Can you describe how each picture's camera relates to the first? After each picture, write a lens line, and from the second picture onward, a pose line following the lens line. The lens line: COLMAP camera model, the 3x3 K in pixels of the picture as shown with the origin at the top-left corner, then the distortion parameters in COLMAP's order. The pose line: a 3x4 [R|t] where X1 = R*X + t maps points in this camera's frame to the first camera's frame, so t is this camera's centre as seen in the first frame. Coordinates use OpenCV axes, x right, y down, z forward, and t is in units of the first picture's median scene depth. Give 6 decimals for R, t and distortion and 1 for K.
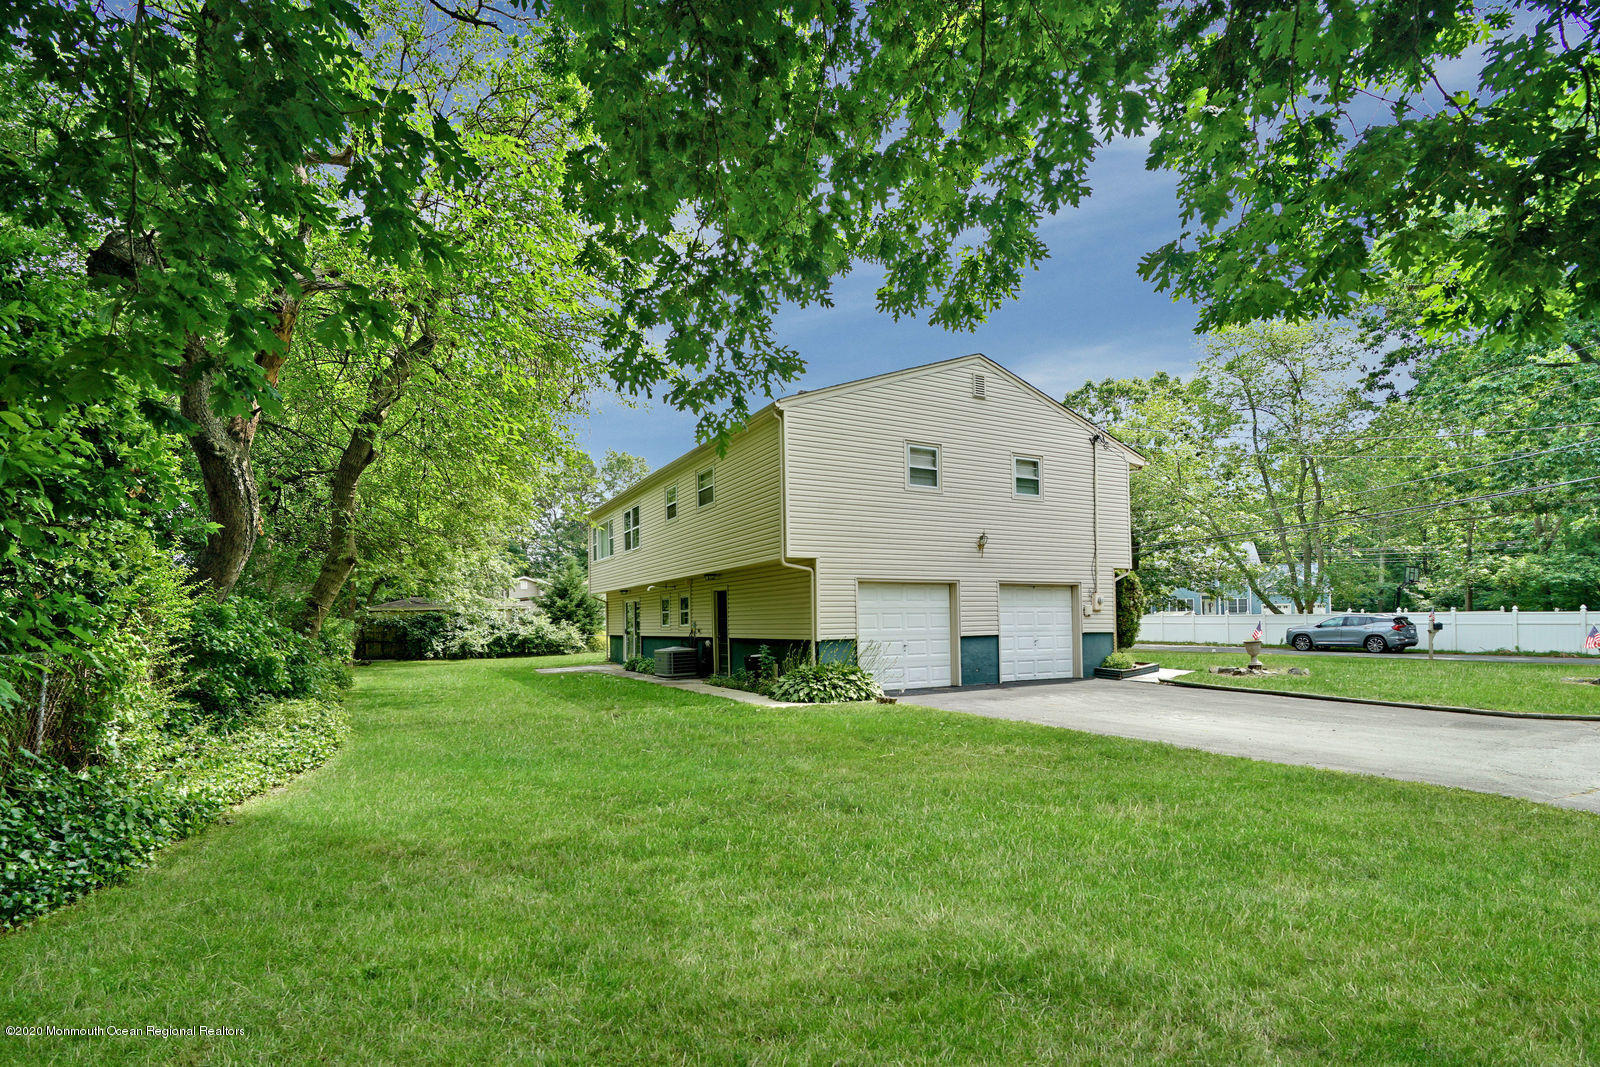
lens RADIAL K [[717.9, 0, 752.2], [0, 717.9, 617.9], [0, 0, 1]] dist [0.001546, 0.011699]
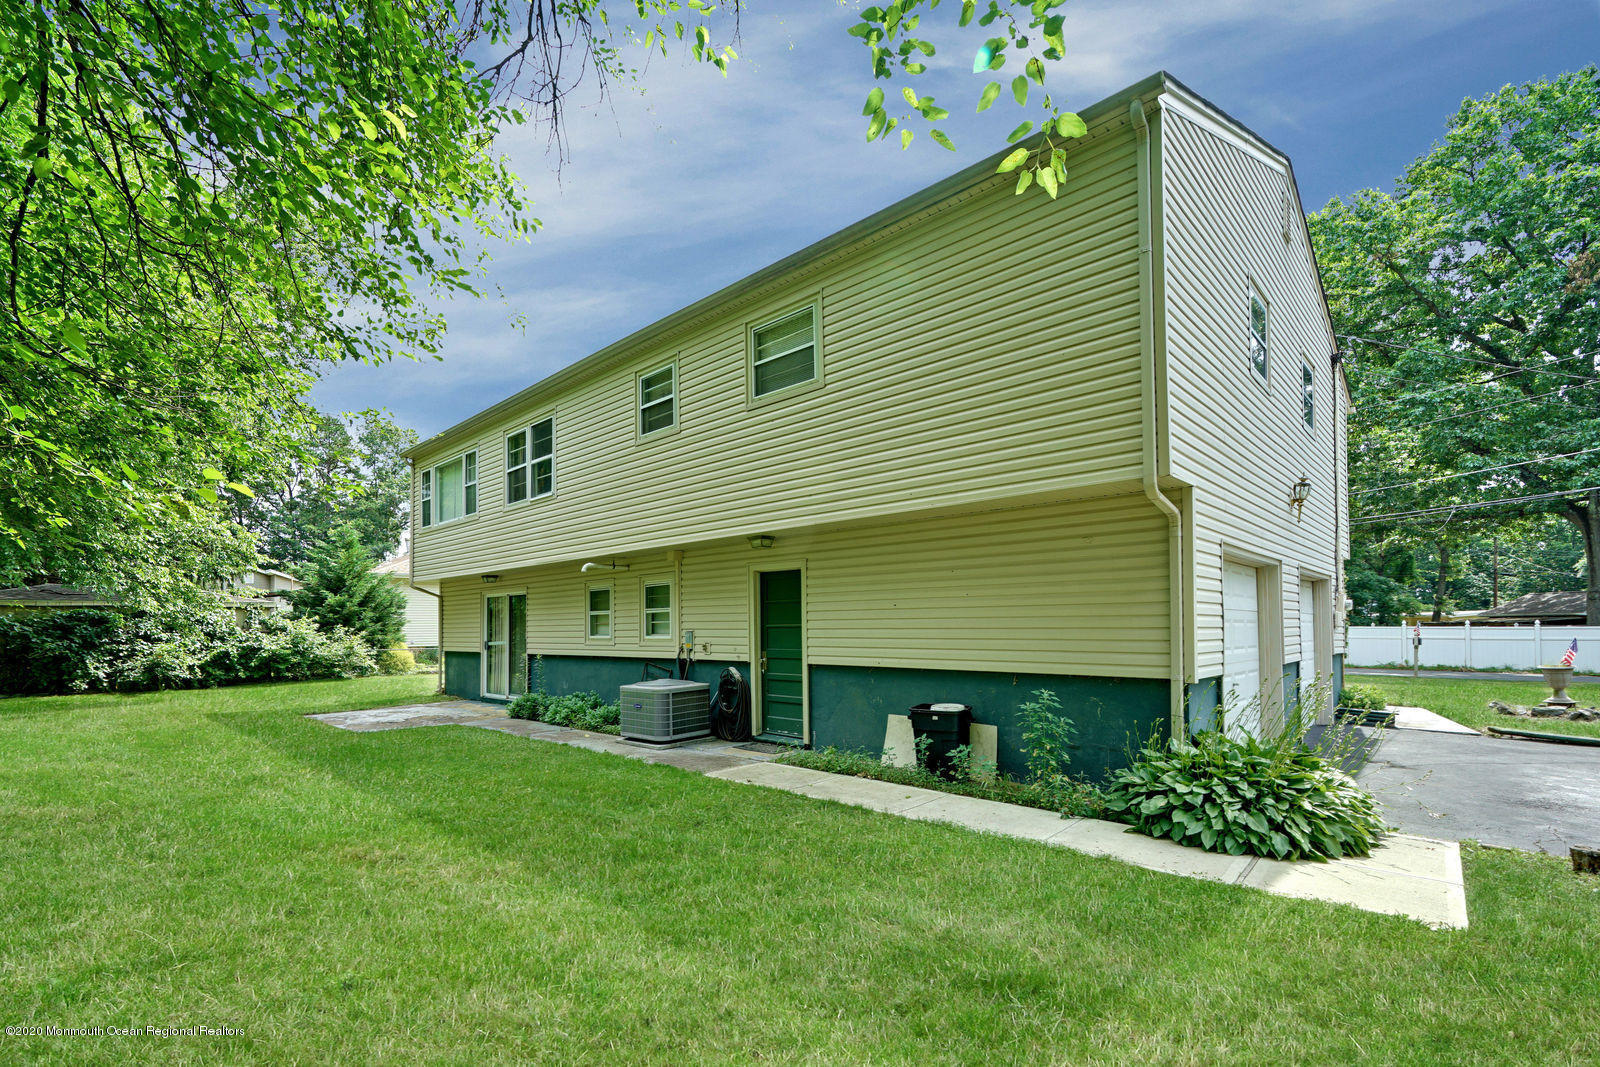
lens RADIAL K [[721.7, 0, 745.4], [0, 721.7, 623.3], [0, 0, 1]] dist [0.000915, 0.000196]
pose [[0.949701, 0.010538, 0.312981, -0.128705], [-0.008954, 0.999939, -0.006497, 0.001837], [-0.313030, 0.003367, 0.949737, 0.293159]]
